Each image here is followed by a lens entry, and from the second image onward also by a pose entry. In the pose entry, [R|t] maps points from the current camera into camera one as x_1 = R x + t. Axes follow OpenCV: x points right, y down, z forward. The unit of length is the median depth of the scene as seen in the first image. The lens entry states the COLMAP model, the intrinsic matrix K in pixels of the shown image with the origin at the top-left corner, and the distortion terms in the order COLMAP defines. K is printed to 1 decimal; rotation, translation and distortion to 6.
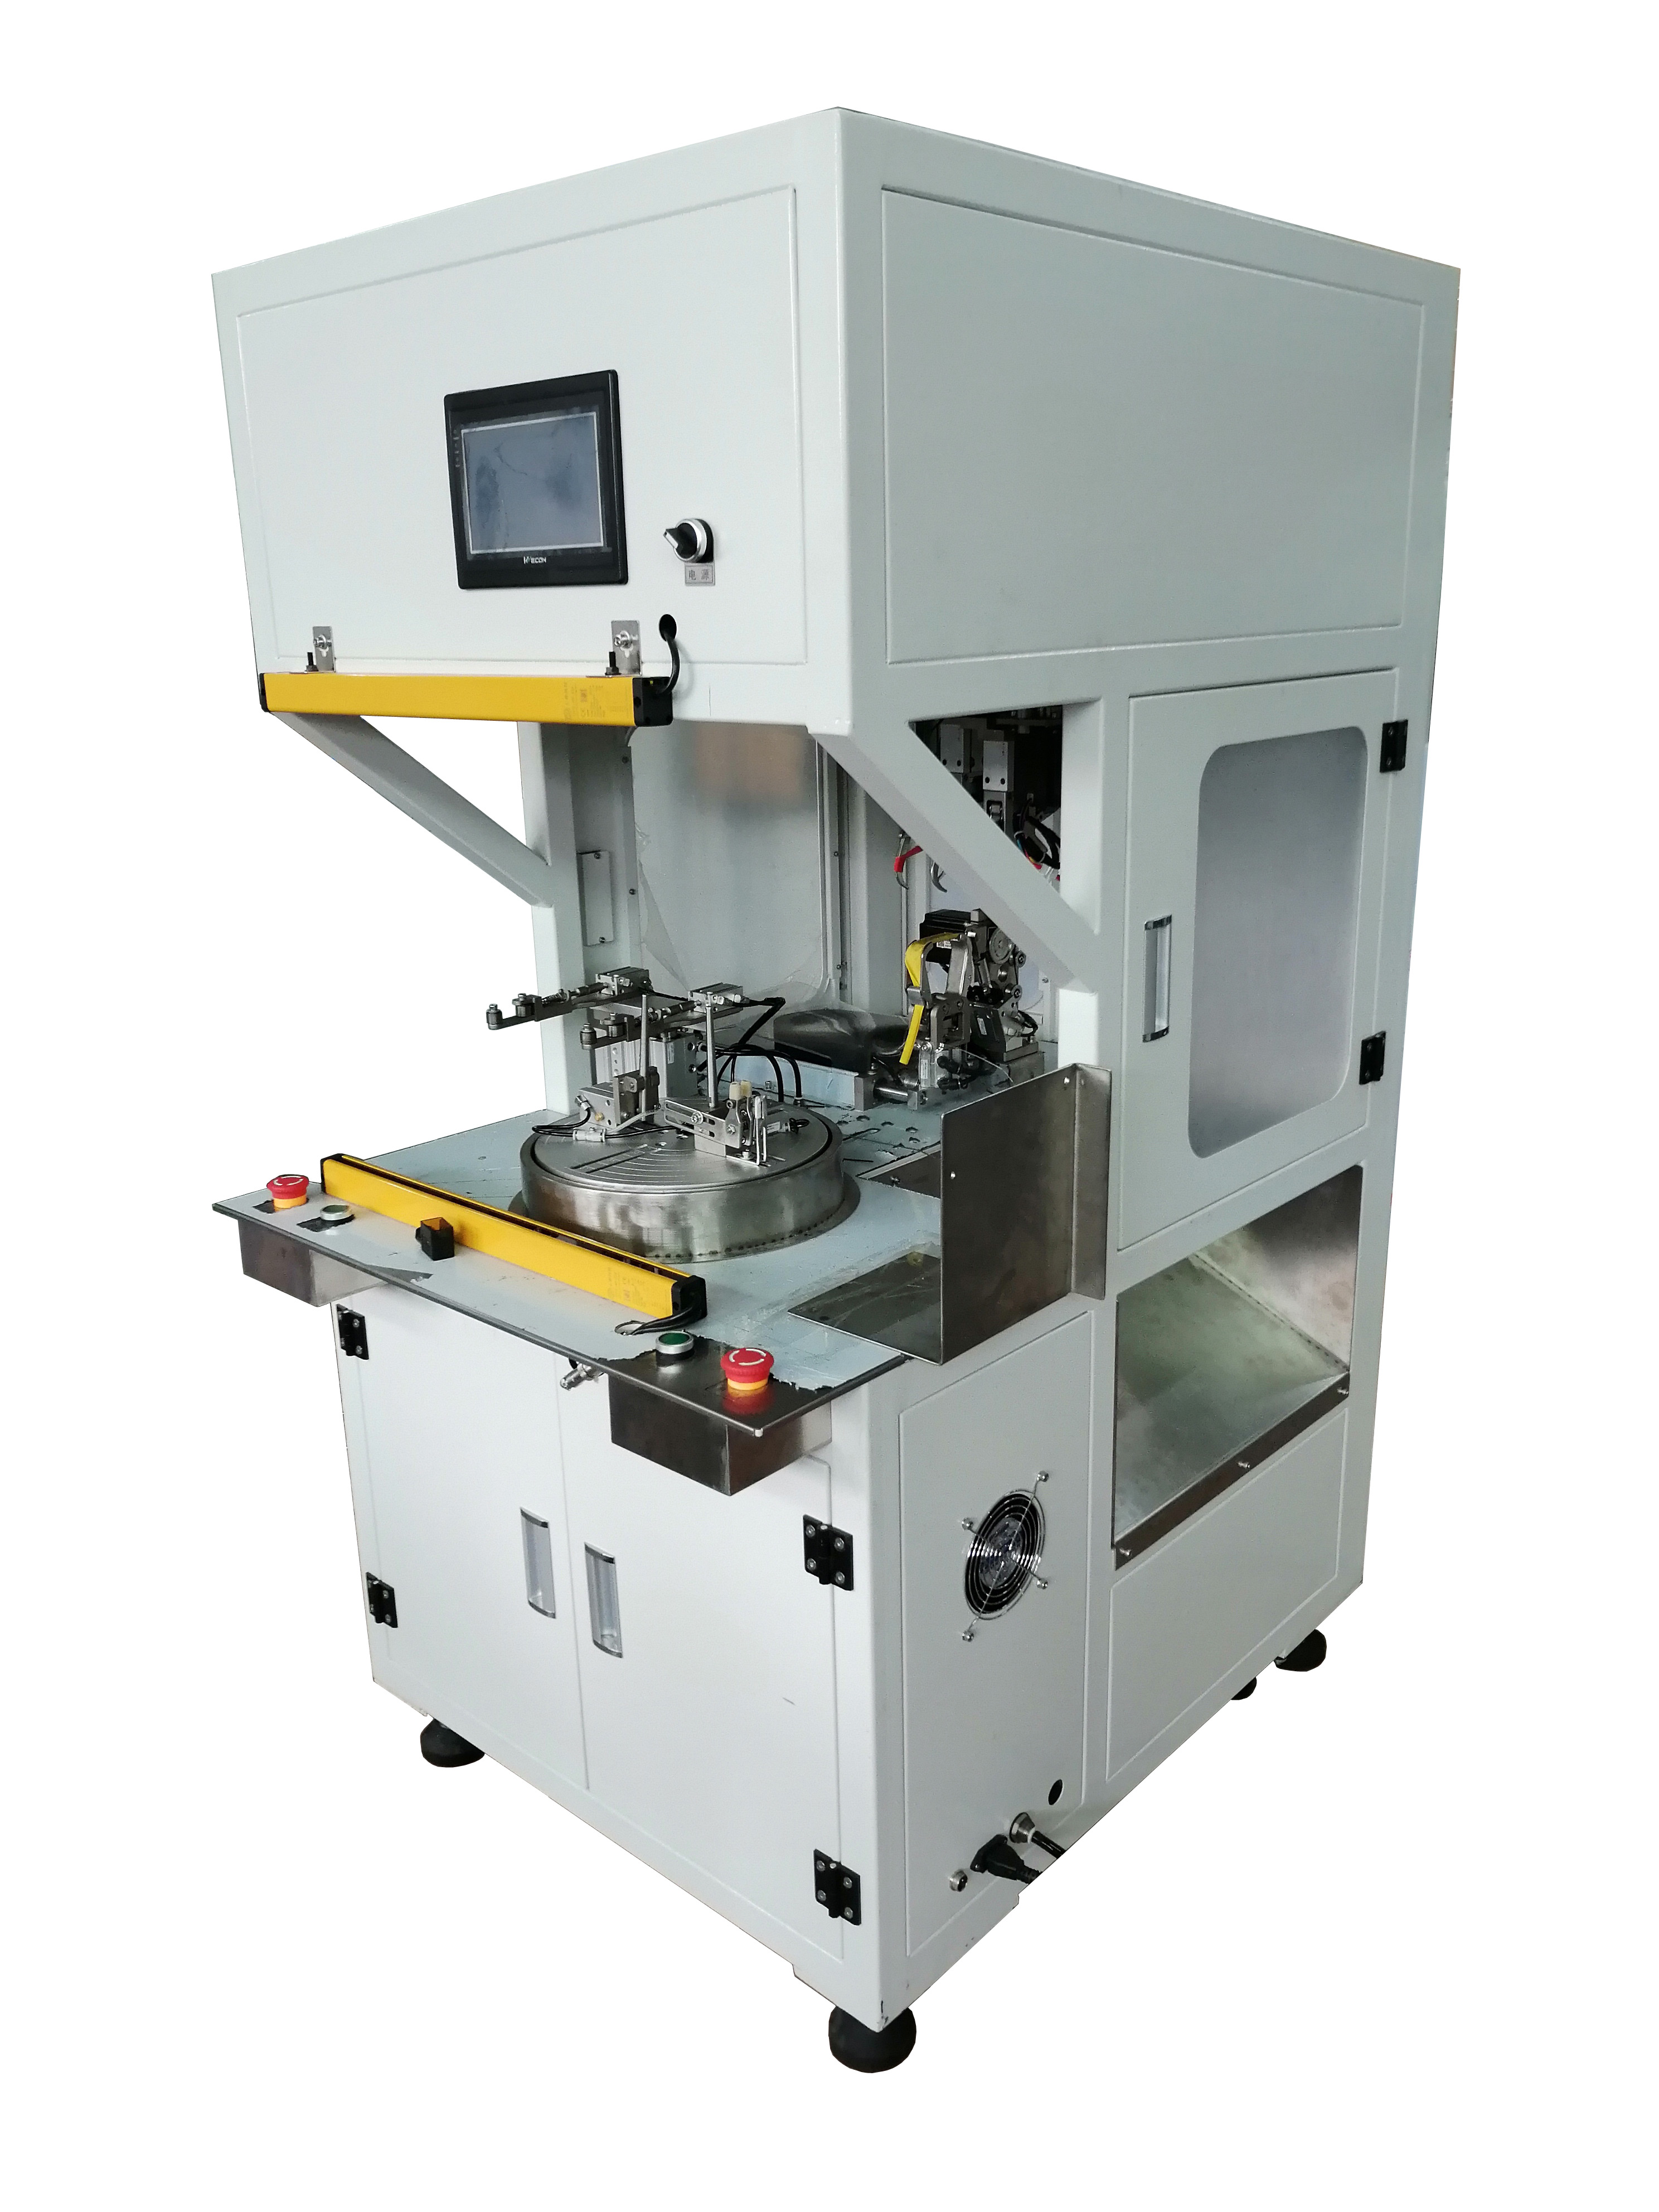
lens RADIAL K [[1740.2, 0, 824.5], [0, 1740.2, 1108.7], [0, 0, 1]] dist [0.000669, -0.017152]
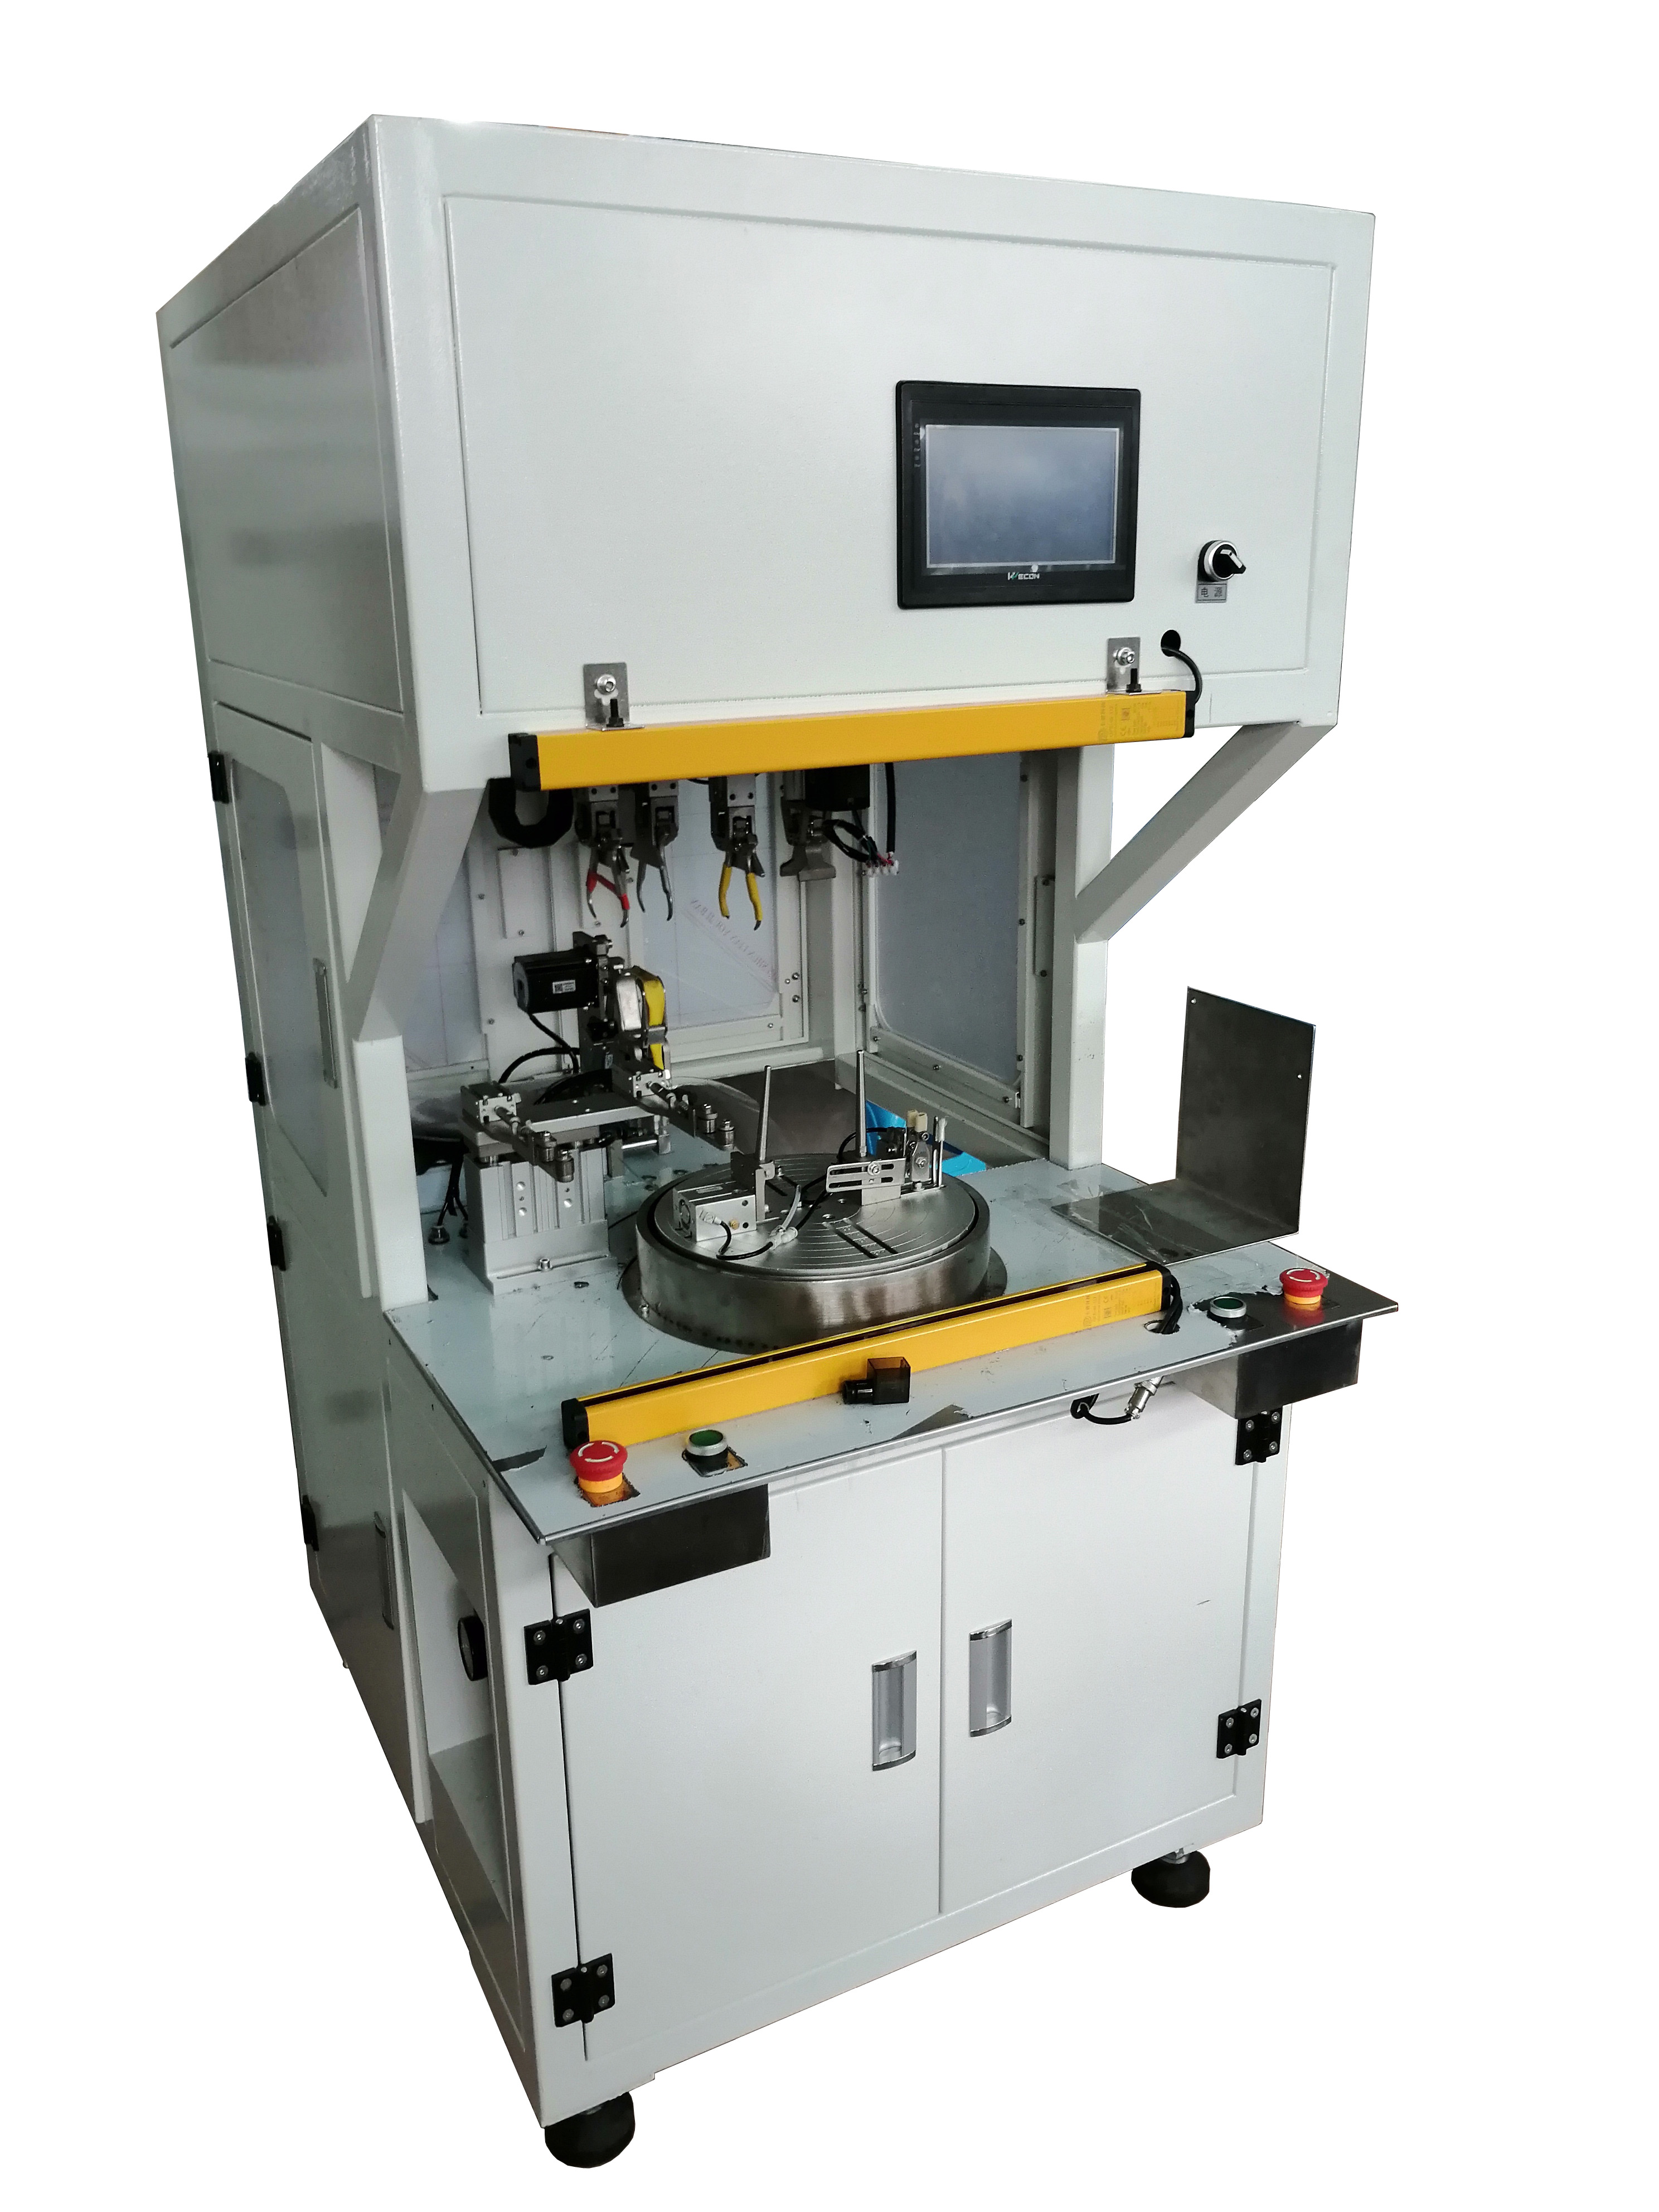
lens RADIAL K [[1740.2, 0, 822.9], [0, 1740.2, 1104.9], [0, 0, 1]] dist [0.000669, -0.017152]
pose [[0.343151, -0.264263, 0.901339, -1.145757], [0.275305, 0.945759, 0.172475, -0.245402], [-0.898028, 0.188958, 0.397291, 0.803941]]
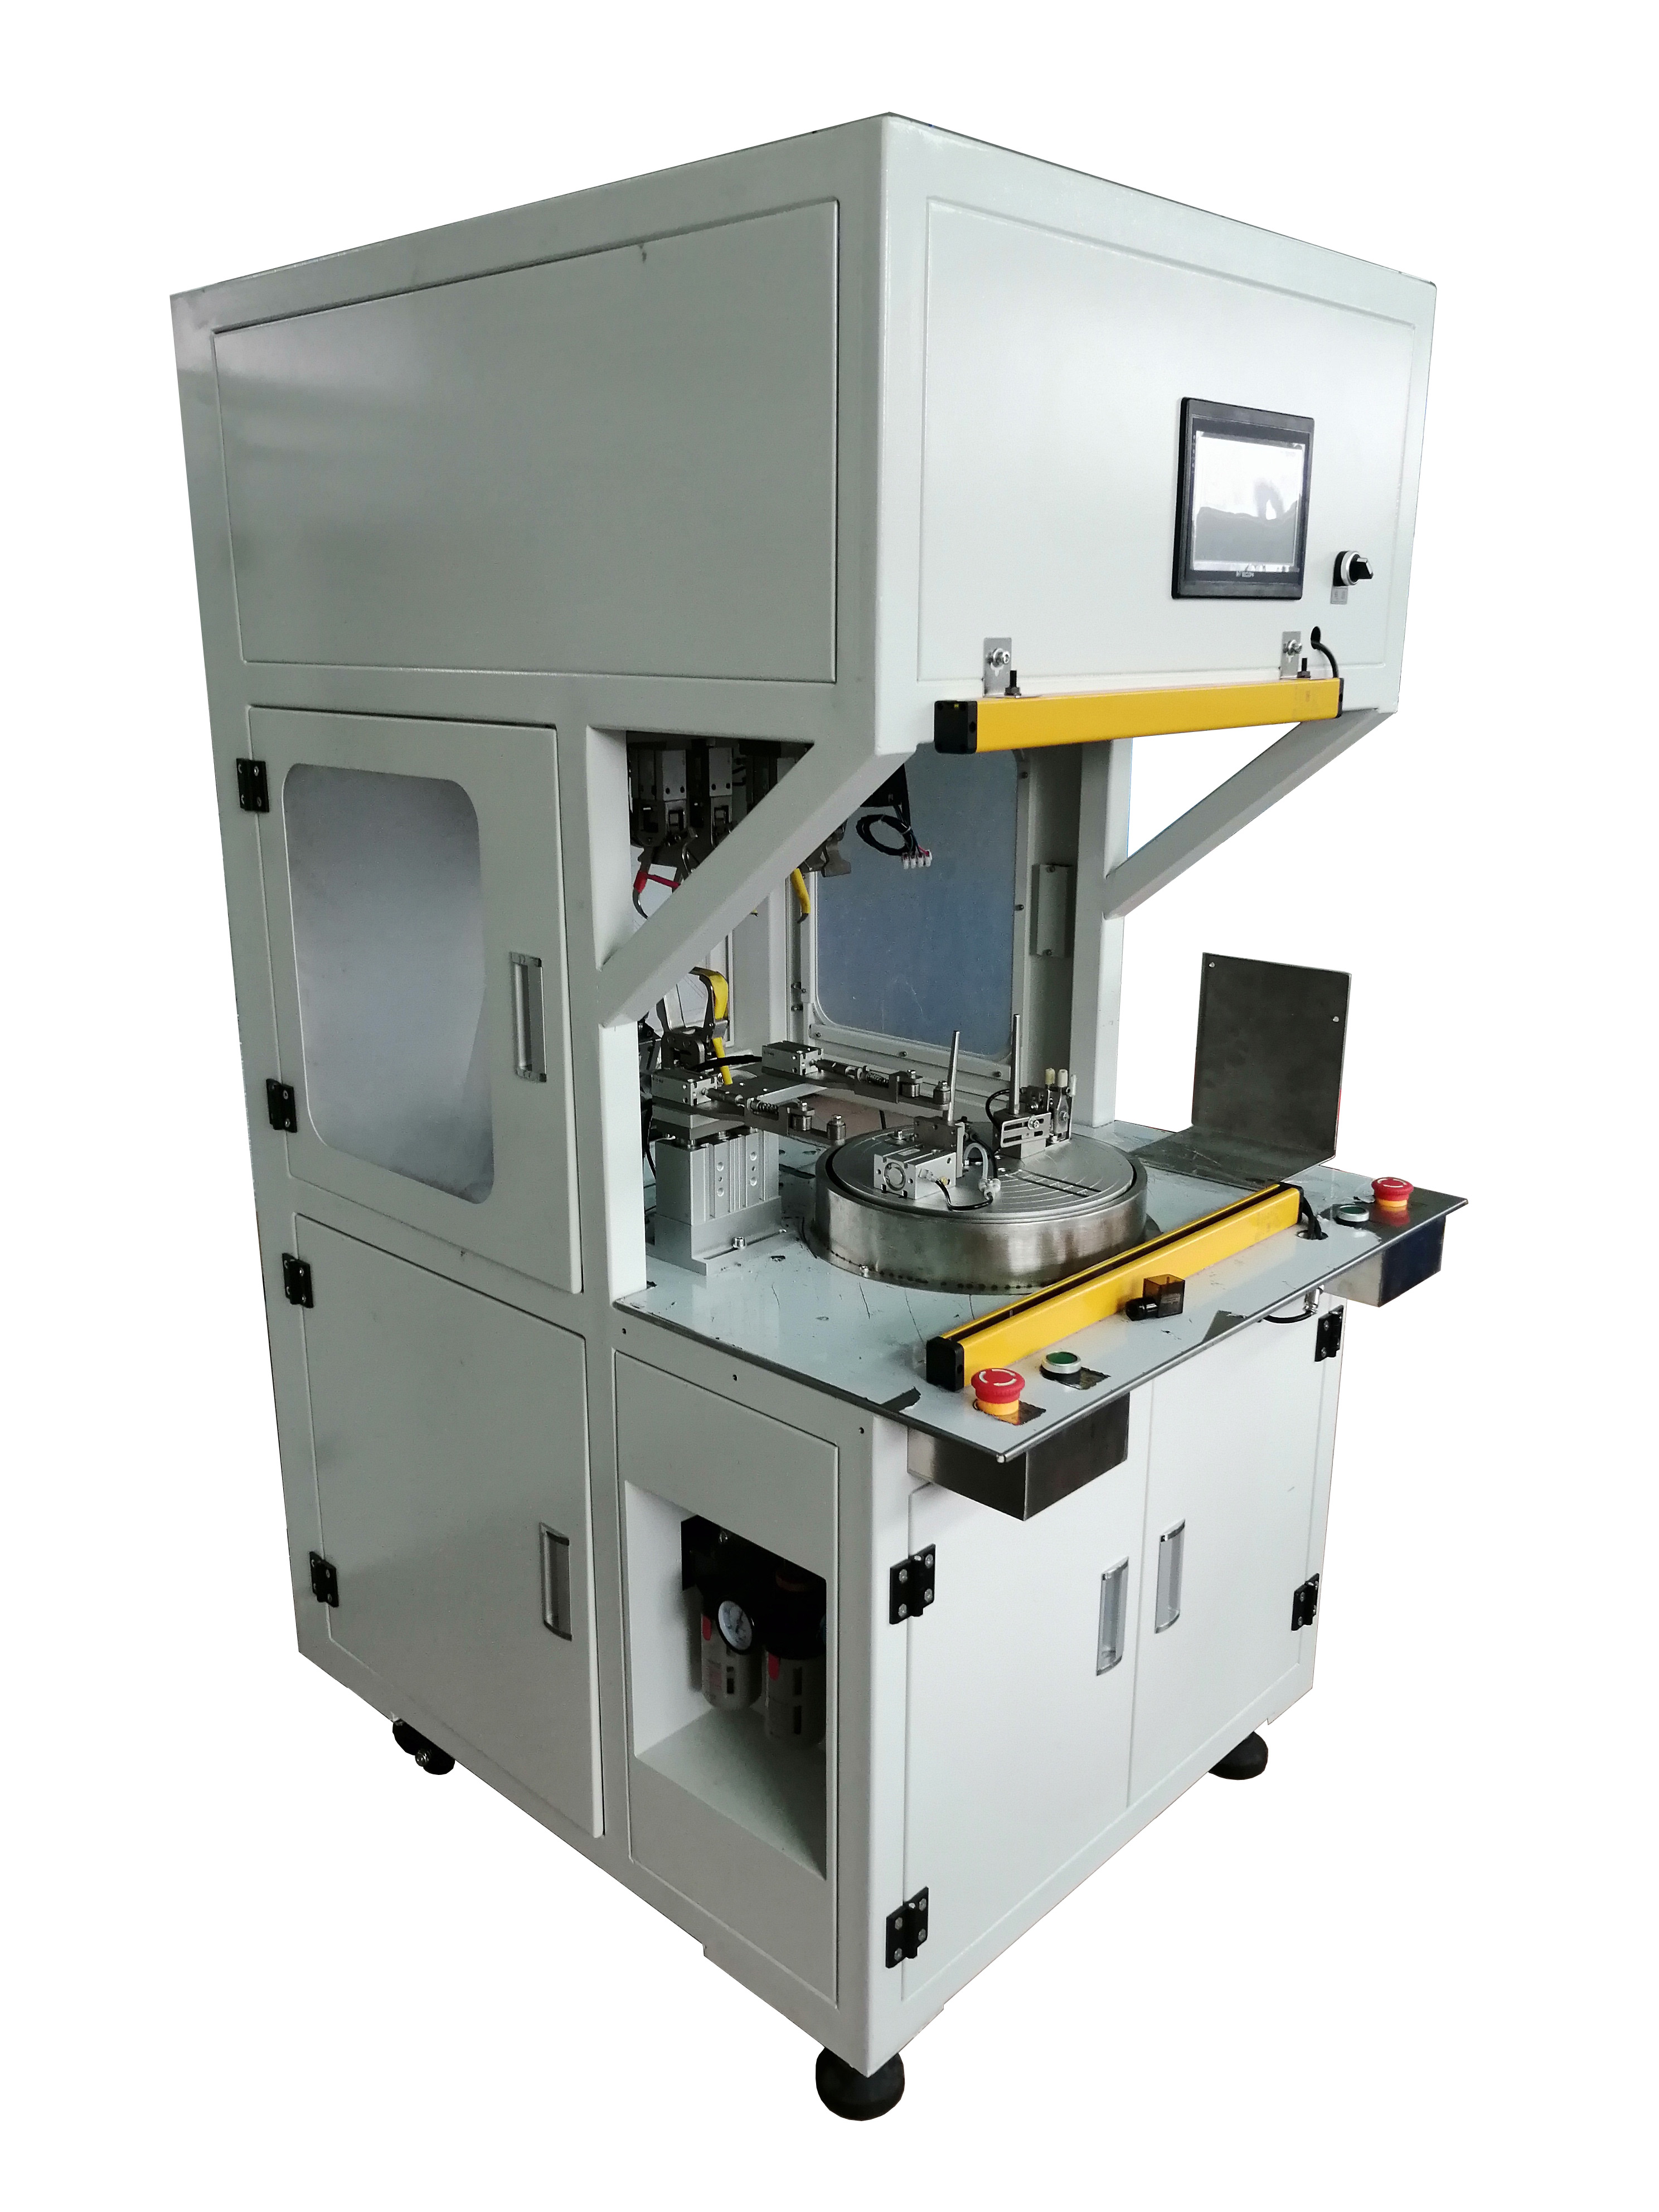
lens RADIAL K [[1740.2, 0, 810.7], [0, 1740.2, 1105.9], [0, 0, 1]] dist [0.000669, -0.017152]
pose [[0.023172, -0.248405, 0.968379, -1.318716], [0.286805, 0.929575, 0.231588, -0.345030], [-0.957709, 0.272369, 0.092784, 1.278940]]
